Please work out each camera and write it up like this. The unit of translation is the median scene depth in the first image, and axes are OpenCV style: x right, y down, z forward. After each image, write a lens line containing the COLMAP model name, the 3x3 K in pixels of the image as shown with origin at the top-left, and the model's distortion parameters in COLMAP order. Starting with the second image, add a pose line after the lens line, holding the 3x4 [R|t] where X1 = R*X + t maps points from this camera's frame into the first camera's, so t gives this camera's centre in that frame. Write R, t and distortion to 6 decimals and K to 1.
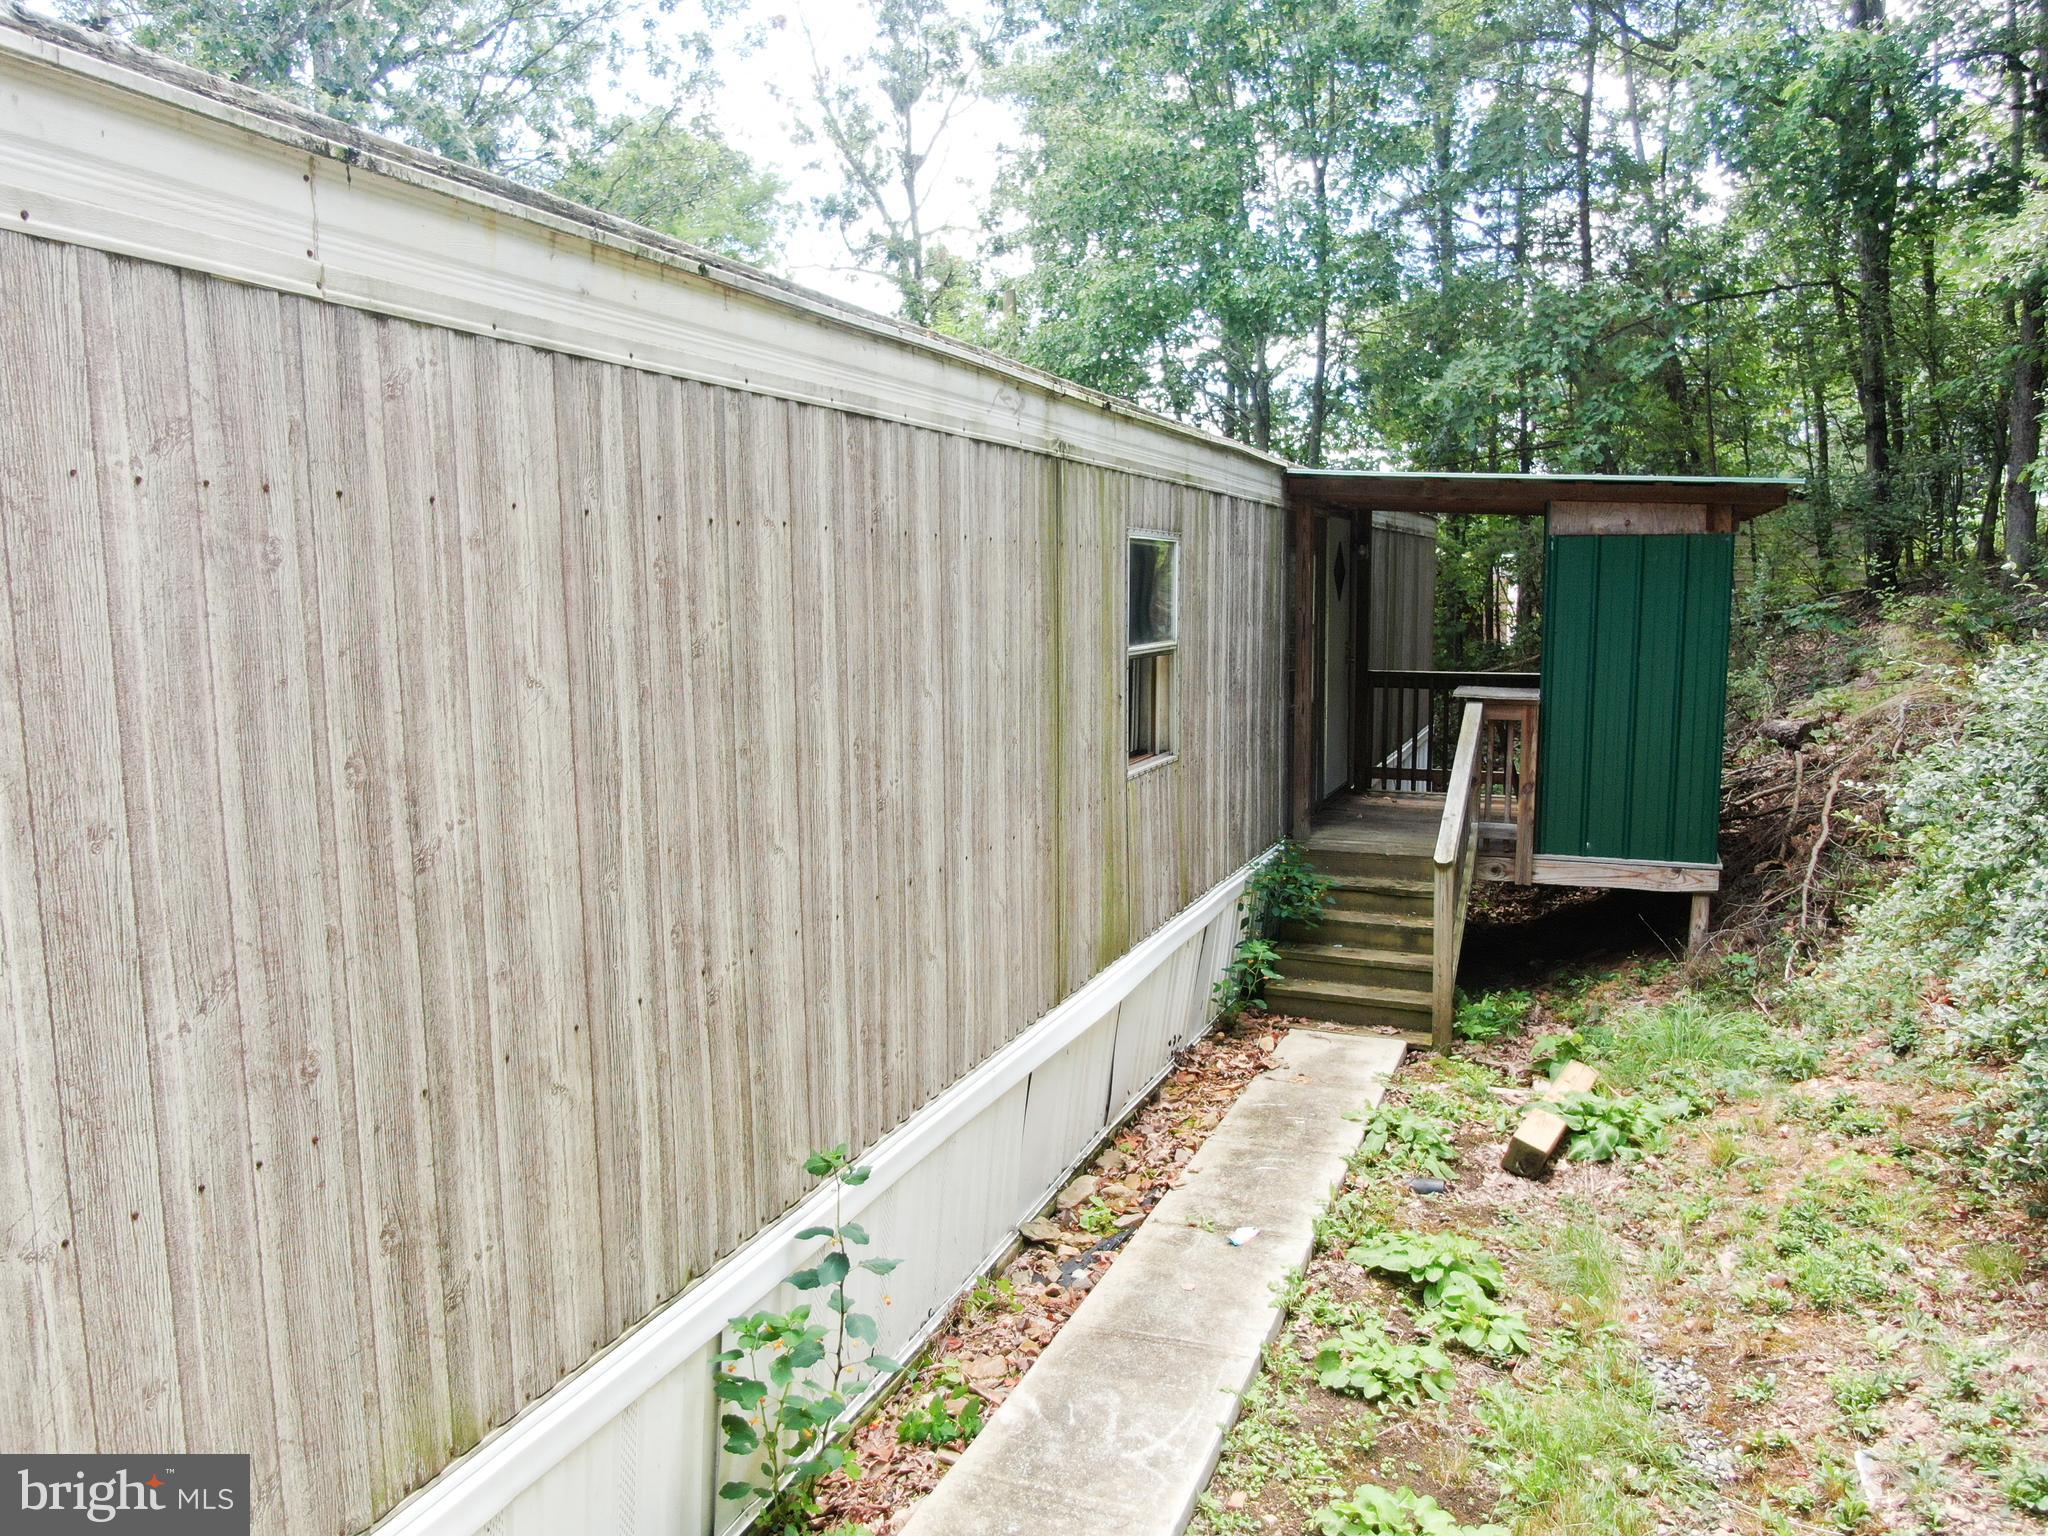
lens RADIAL K [[1447.8, 0, 1040.1], [0, 1447.8, 767.9], [0, 0, 1]] dist [0.007515, -0.000636]
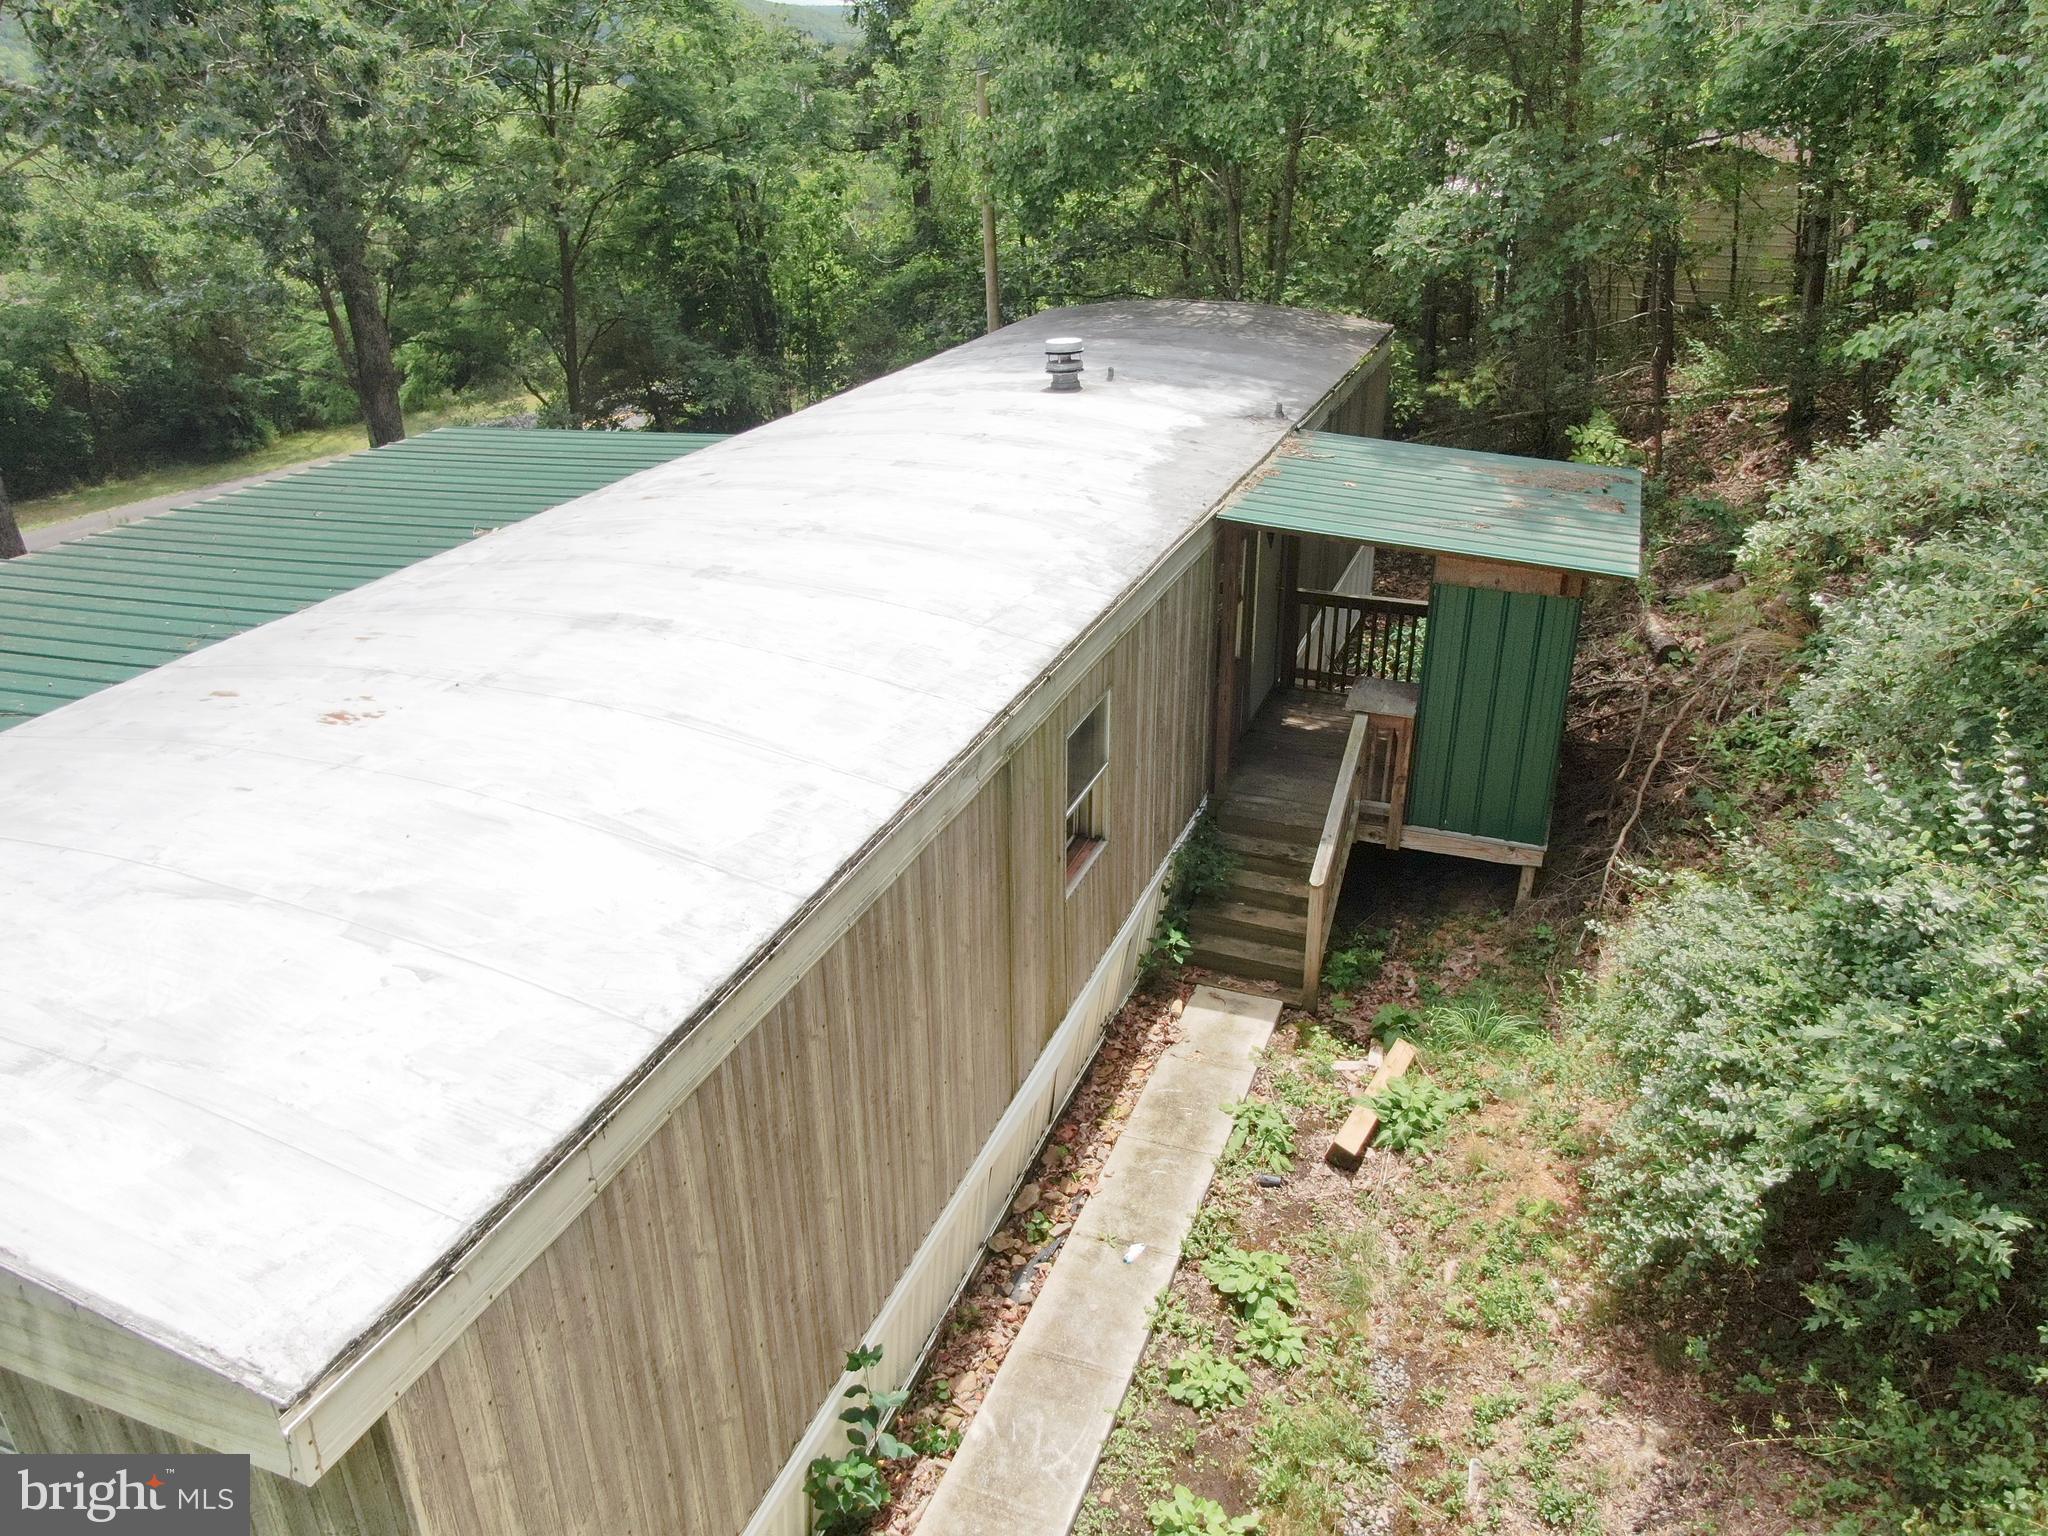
lens RADIAL K [[1428.3, 0, 1024.0], [0, 1428.3, 768.0], [0, 0, 1]] dist [0.006166, -0.000066]
pose [[0.999978, -0.004240, -0.005014, 0.031039], [0.005563, 0.952720, 0.303800, -0.548963], [0.003489, -0.303822, 0.952723, -0.241143]]
